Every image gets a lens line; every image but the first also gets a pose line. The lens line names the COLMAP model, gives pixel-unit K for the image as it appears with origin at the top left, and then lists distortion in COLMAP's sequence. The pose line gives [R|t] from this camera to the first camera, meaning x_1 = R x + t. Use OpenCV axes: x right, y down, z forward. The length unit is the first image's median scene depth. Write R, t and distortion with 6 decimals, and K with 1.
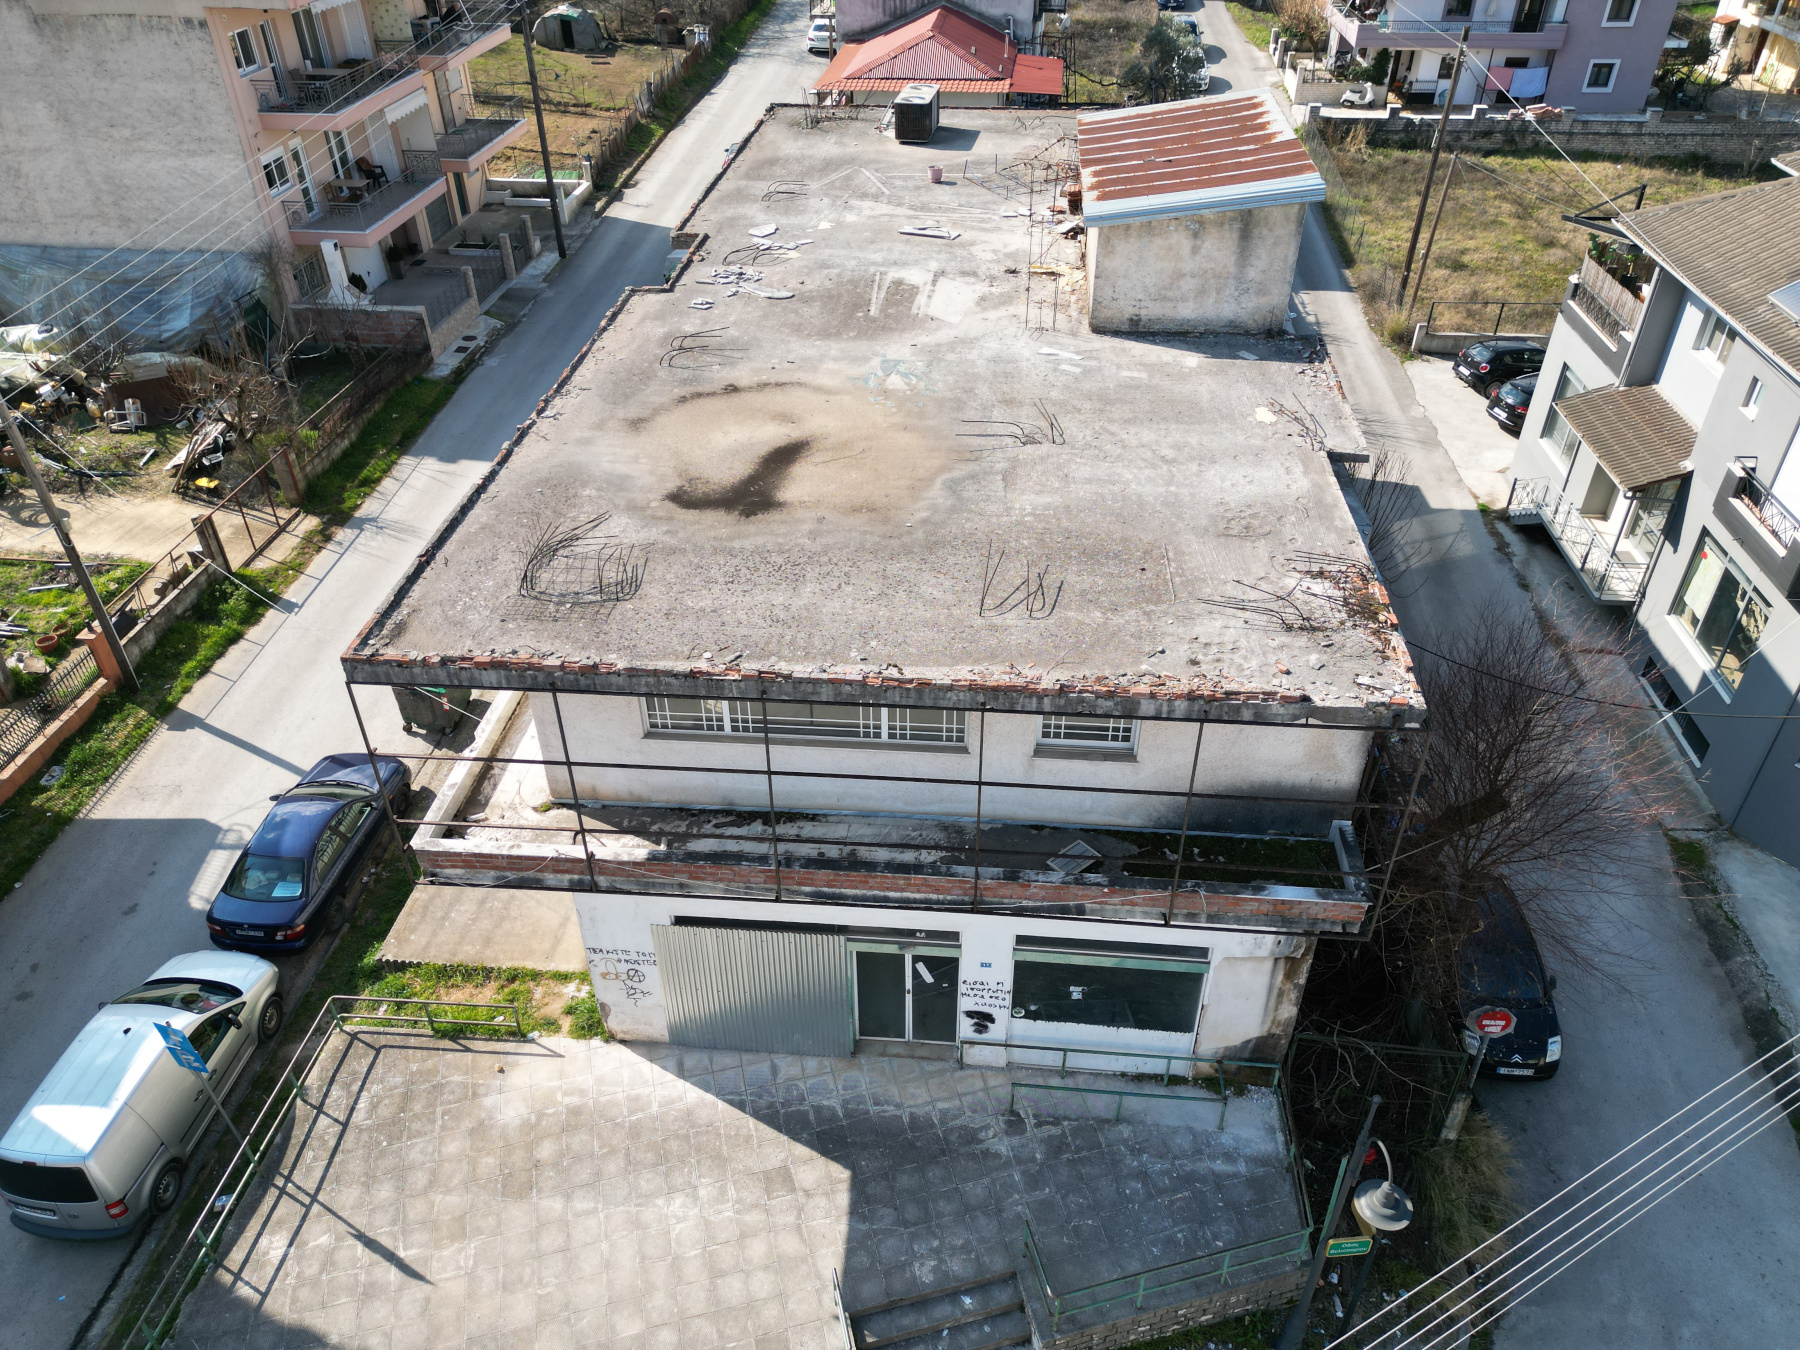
lens RADIAL K [[1256.4, 0, 900.0], [0, 1256.4, 675.0], [0, 0, 1]] dist [0.076270, -0.065756]
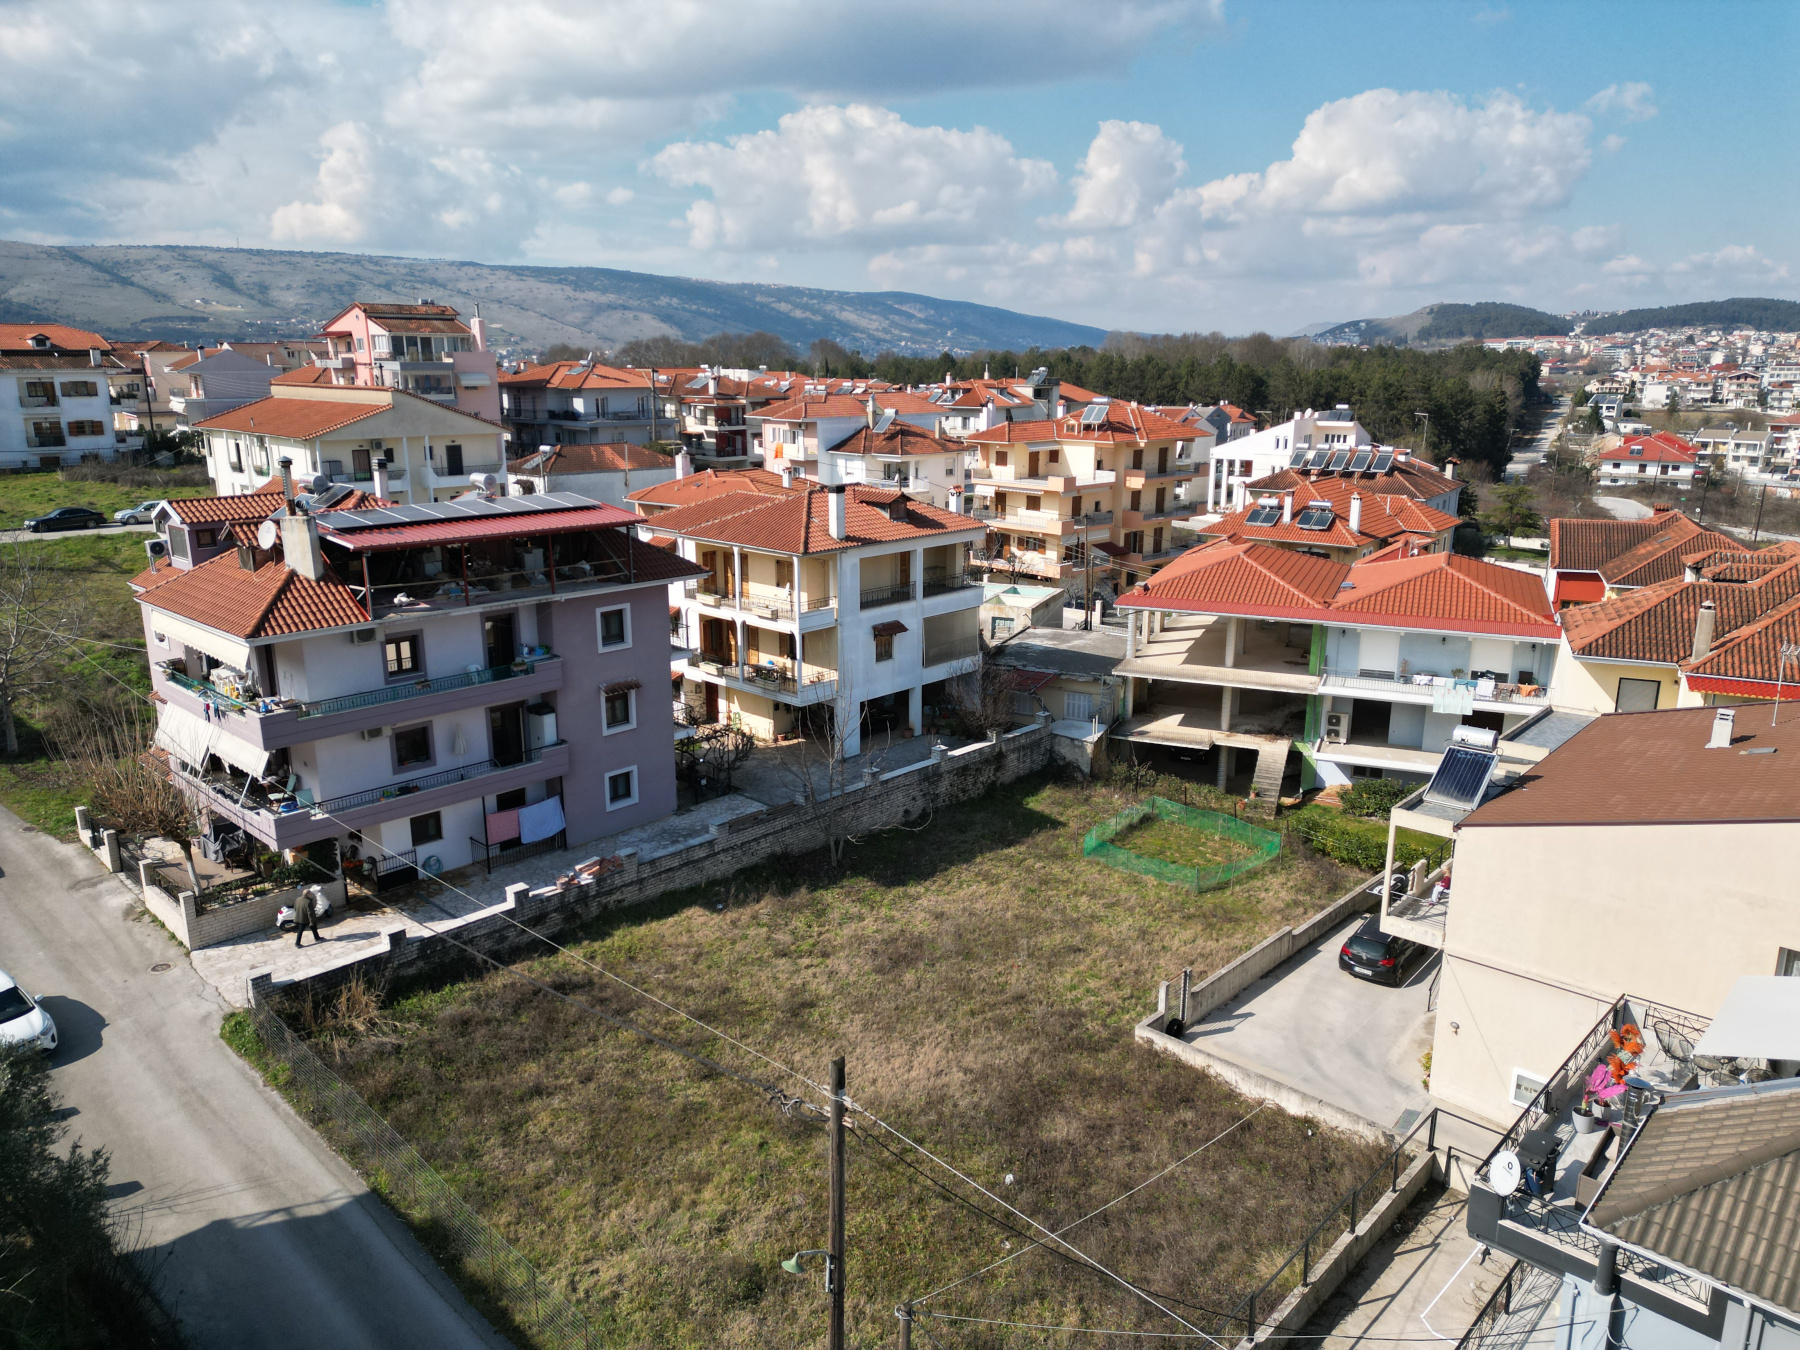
lens RADIAL K [[1252.6, 0, 899.8], [0, 1252.6, 671.5], [0, 0, 1]] dist [0.096667, -0.102519]
pose [[0.612065, -0.188067, 0.768119, 0.213087], [0.460236, 0.874583, -0.152599, -0.813705], [-0.643086, 0.446917, 0.621857, 0.961741]]
